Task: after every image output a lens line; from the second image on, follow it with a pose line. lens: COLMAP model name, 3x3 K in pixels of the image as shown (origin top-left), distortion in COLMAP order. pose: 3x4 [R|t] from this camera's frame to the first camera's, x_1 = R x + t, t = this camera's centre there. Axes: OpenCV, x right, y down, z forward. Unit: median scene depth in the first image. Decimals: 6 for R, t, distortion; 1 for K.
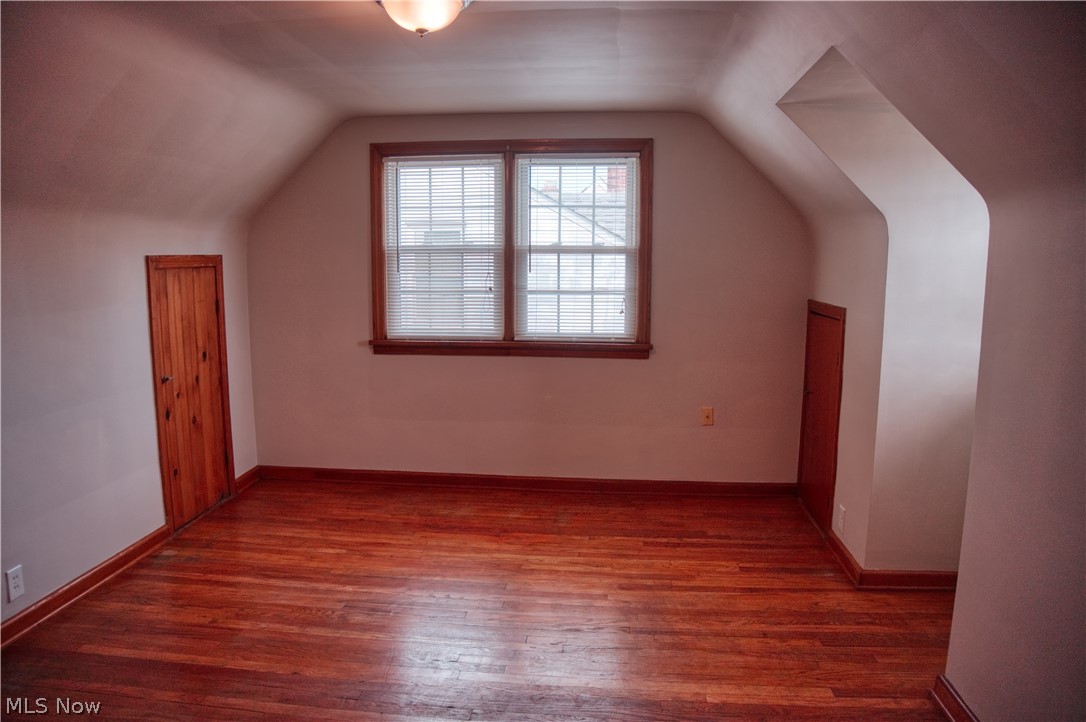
lens RADIAL K [[754.8, 0, 541.8], [0, 754.8, 375.3], [0, 0, 1]] dist [-0.154372, 0.075923]
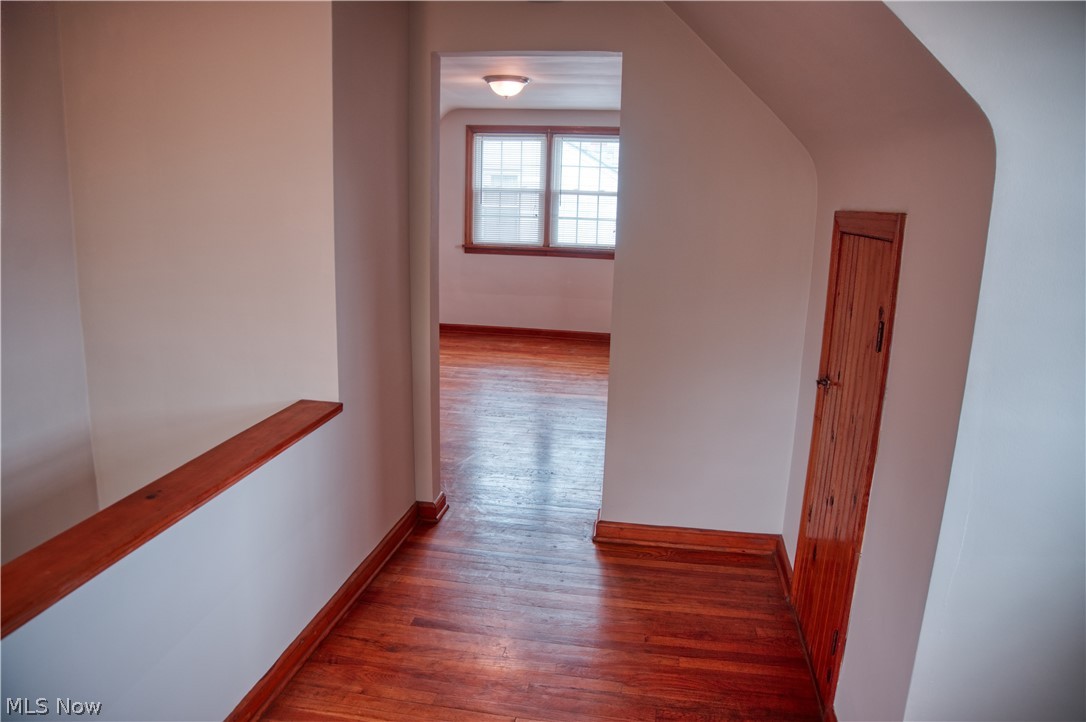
lens RADIAL K [[754.8, 0, 541.8], [0, 754.8, 375.3], [0, 0, 1]] dist [-0.154372, 0.075923]
pose [[0.997199, 0.039525, -0.063496, 0.063621], [-0.033909, 0.995612, 0.087212, 0.093416], [0.066665, -0.084815, 0.994164, -0.684550]]
